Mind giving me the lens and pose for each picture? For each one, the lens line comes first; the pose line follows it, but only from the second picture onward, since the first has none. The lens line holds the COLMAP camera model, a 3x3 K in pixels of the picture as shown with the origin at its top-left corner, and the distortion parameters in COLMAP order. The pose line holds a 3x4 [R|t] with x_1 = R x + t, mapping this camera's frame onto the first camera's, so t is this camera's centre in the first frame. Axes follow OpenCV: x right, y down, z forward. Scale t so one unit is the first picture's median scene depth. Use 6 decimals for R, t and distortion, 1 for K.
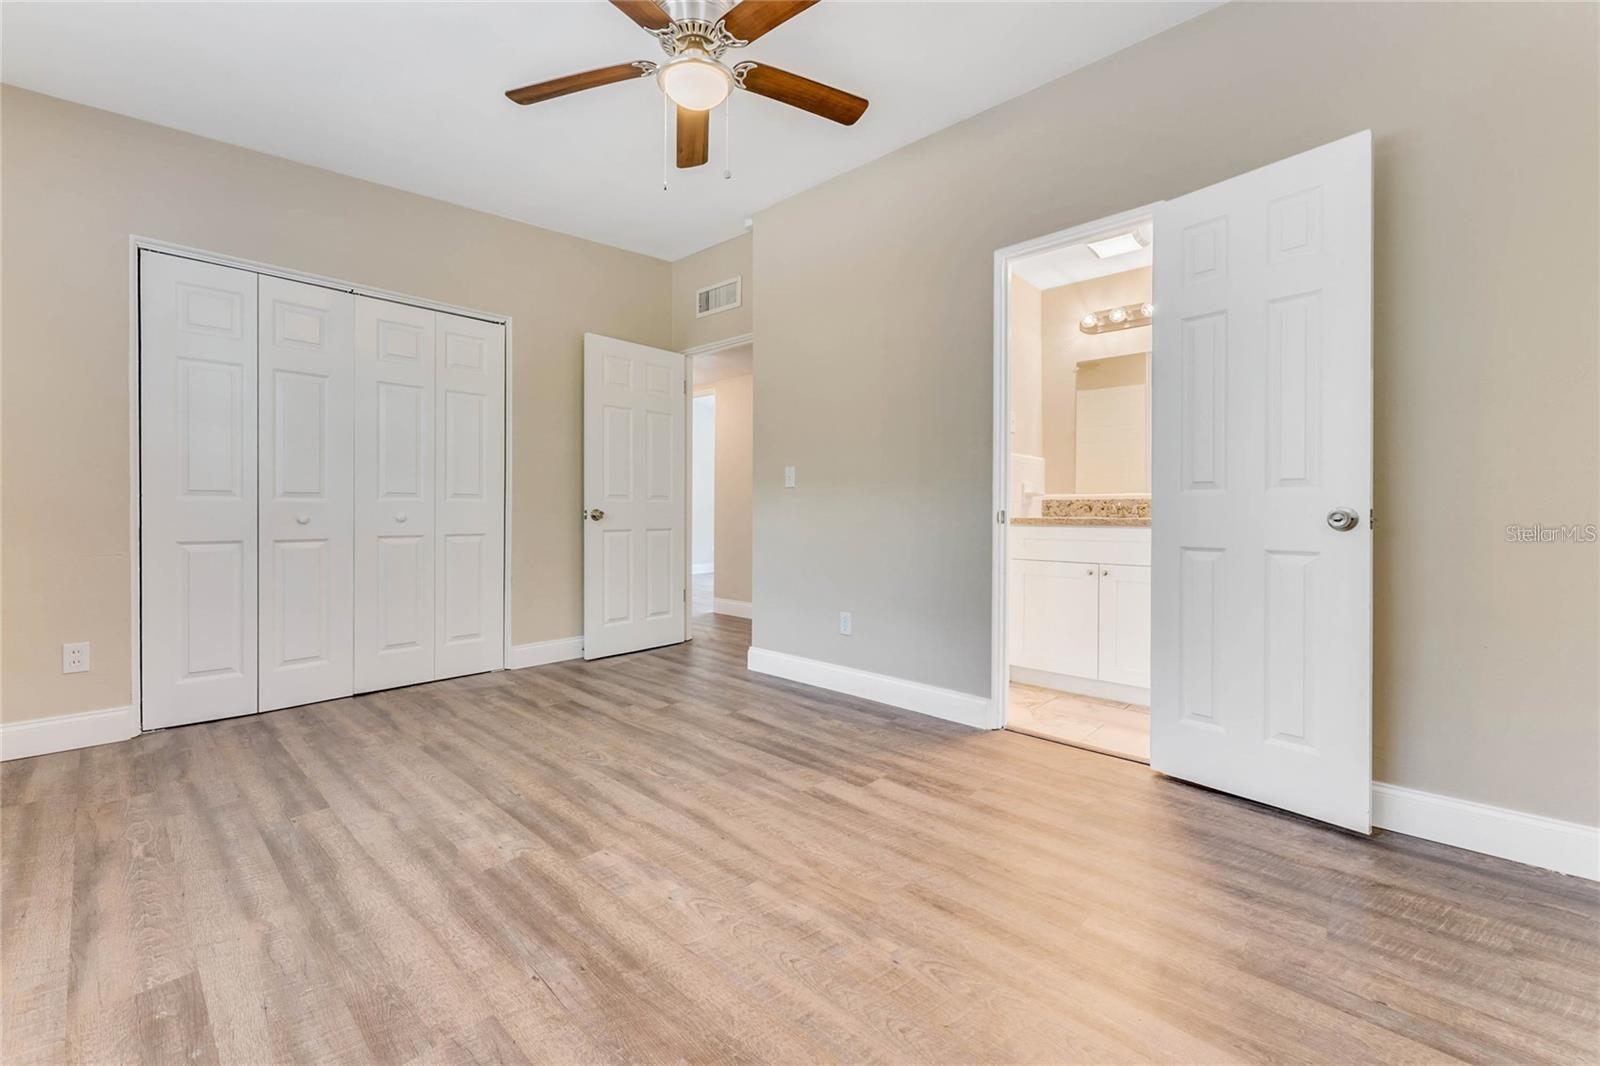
lens RADIAL K [[663.6, 0, 798.9], [0, 663.6, 505.8], [0, 0, 1]] dist [0.008931, -0.000246]
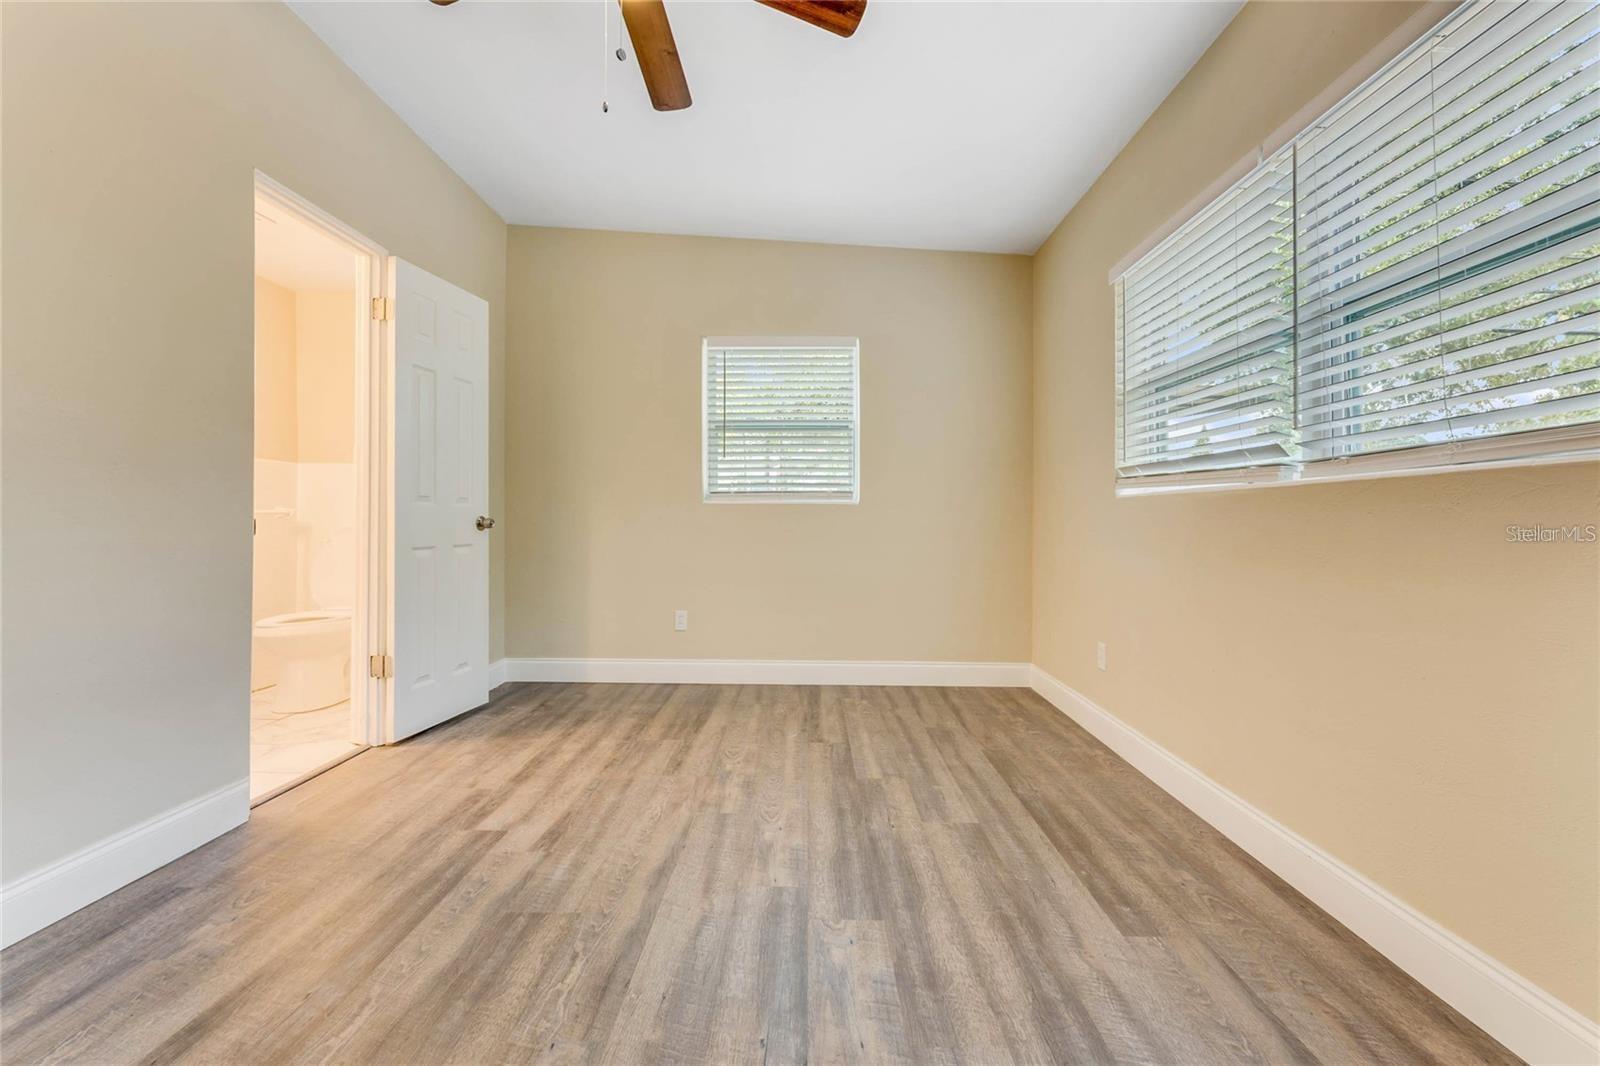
lens RADIAL K [[663.6, 0, 798.9], [0, 663.6, 505.8], [0, 0, 1]] dist [0.008931, -0.000246]
pose [[-0.677619, 0.008683, 0.735362, -1.022855], [-0.014009, 0.999596, -0.024711, 0.007031], [-0.735280, -0.027047, -0.677224, 1.640790]]
